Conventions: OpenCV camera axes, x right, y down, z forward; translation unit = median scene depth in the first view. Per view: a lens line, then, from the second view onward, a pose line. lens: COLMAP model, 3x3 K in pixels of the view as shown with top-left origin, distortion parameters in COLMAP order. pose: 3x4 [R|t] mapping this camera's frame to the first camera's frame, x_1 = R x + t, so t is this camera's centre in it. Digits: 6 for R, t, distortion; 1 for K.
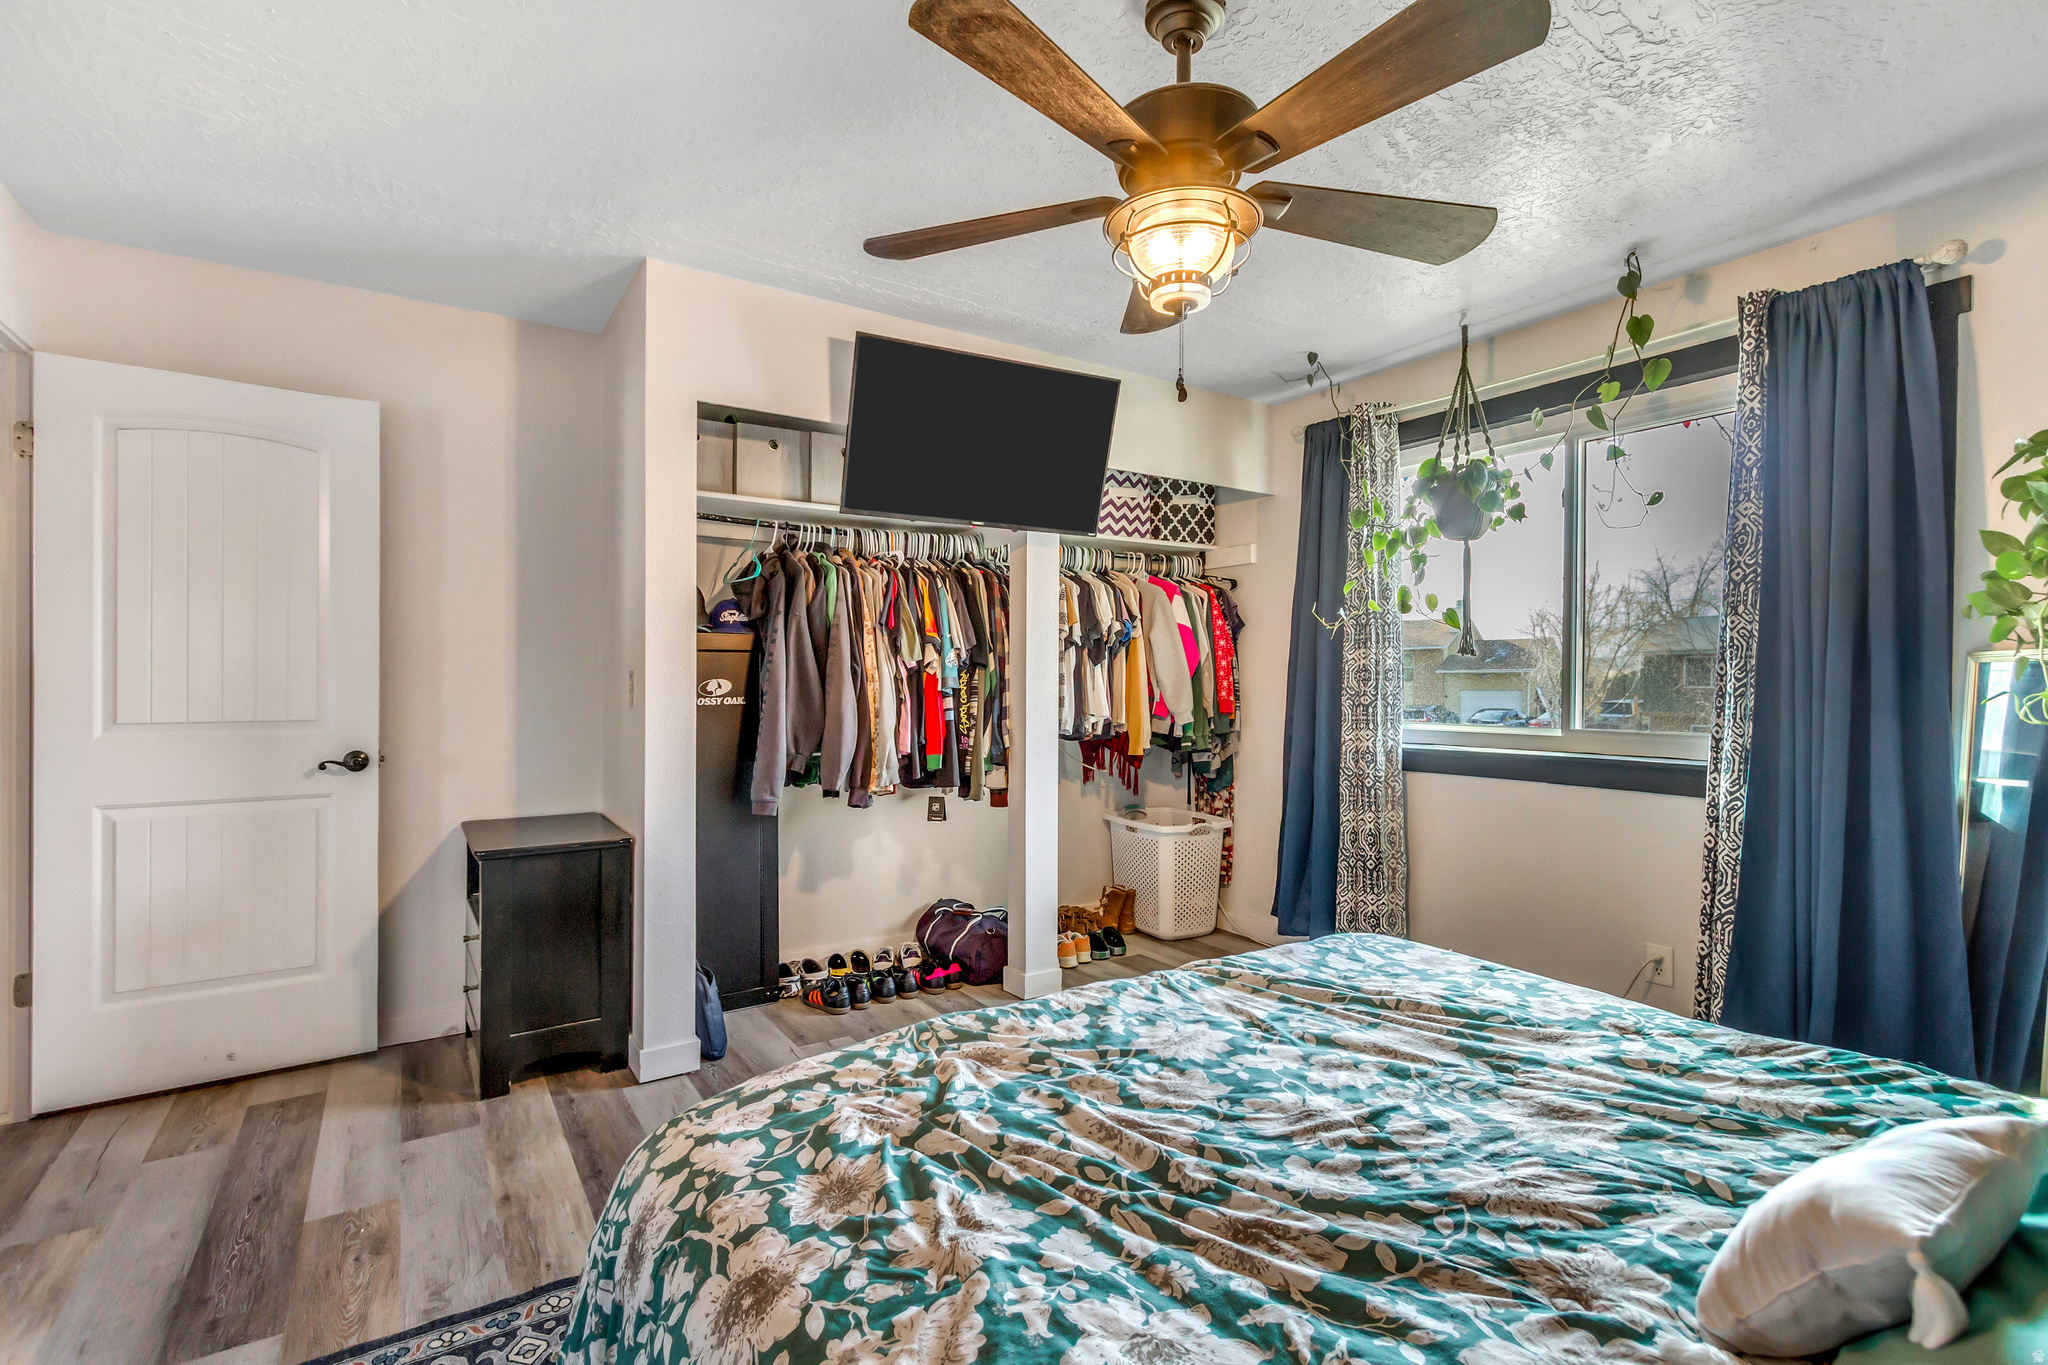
lens RADIAL K [[952.9, 0, 1039.6], [0, 952.9, 683.1], [0, 0, 1]] dist [0.005917, 0.000241]
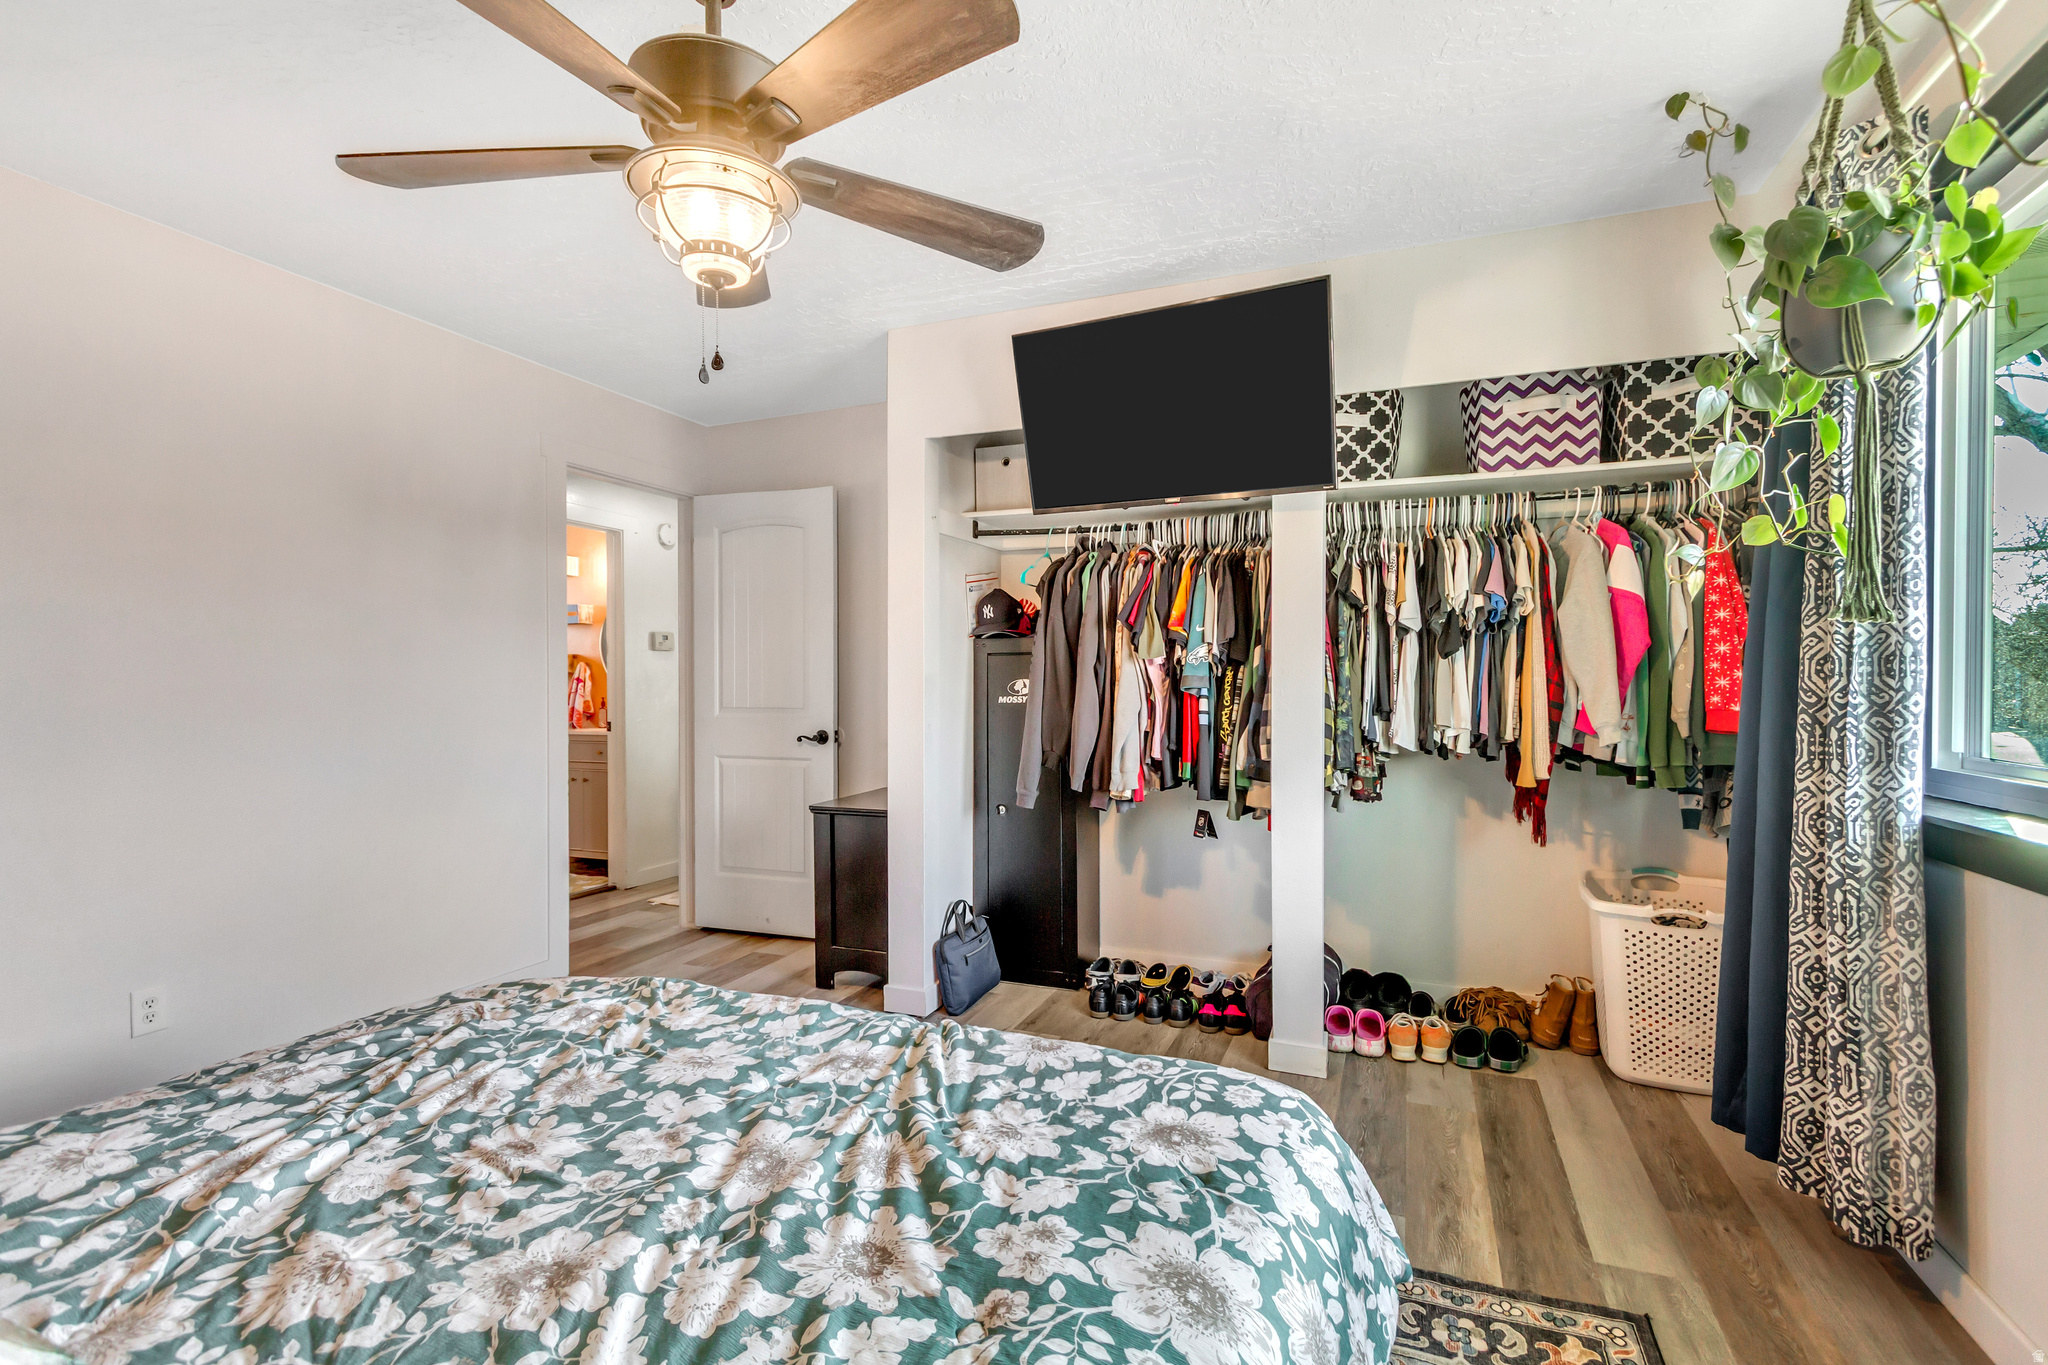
lens RADIAL K [[964.9, 0, 1020.7], [0, 964.9, 686.0], [0, 0, 1]] dist [0.004109, 0.000699]
pose [[0.557196, 0.002312, -0.830378, 0.591702], [0.001890, 0.999990, 0.004052, -0.000637], [0.830379, -0.003827, 0.557186, 0.388374]]
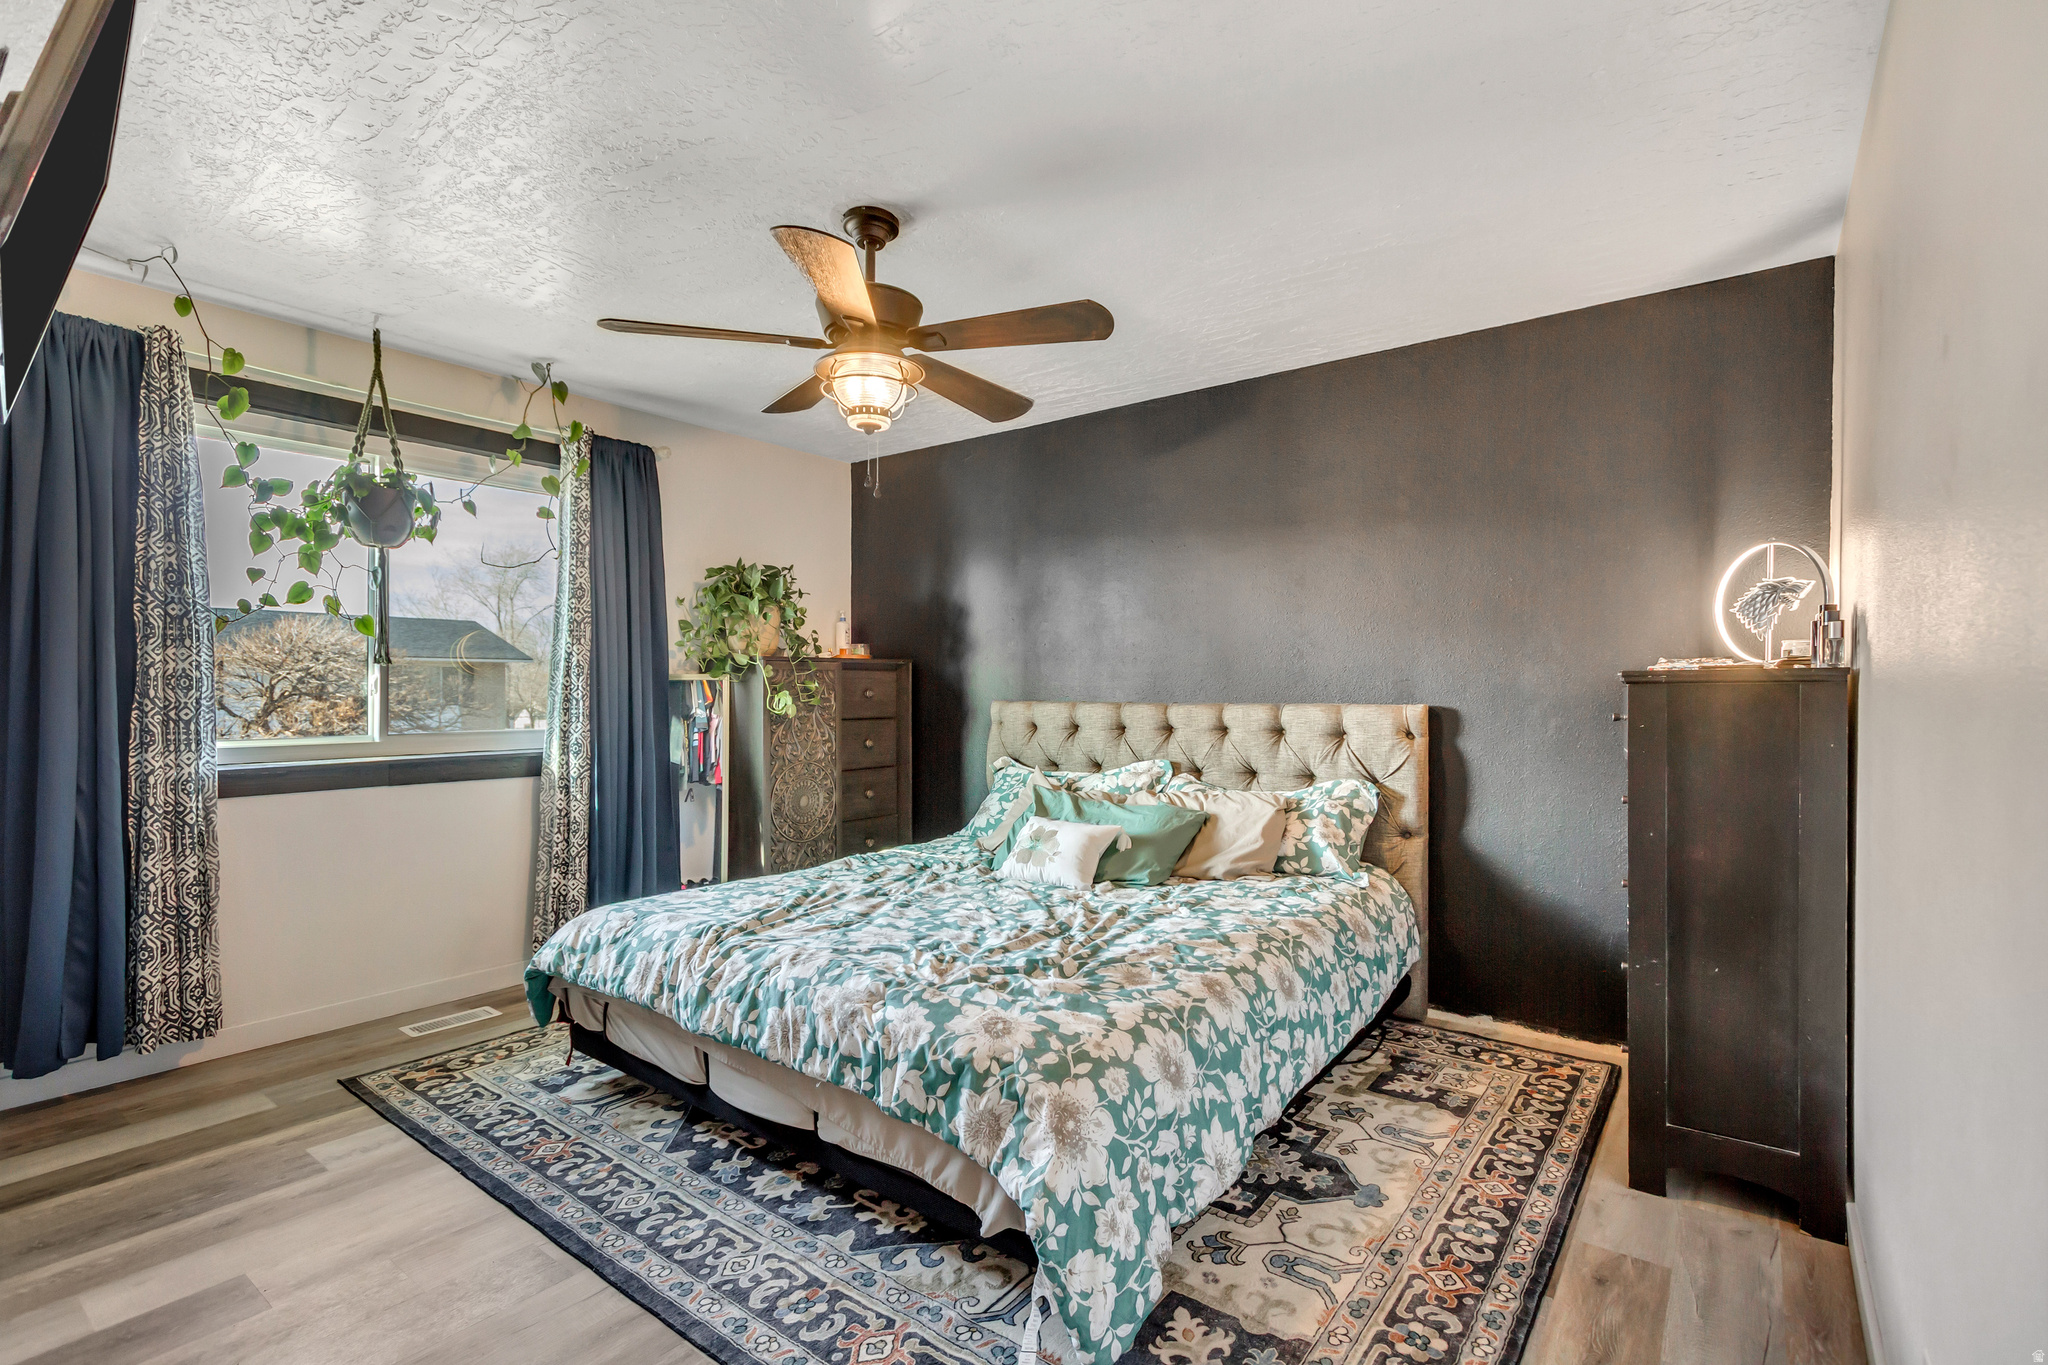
lens RADIAL K [[952.9, 0, 1039.6], [0, 952.9, 683.1], [0, 0, 1]] dist [0.005917, 0.000241]
pose [[-0.336275, 0.001837, 0.941762, -0.687964], [0.004067, 0.999992, -0.000499, -0.004765], [-0.941755, 0.003663, -0.336280, 0.666635]]
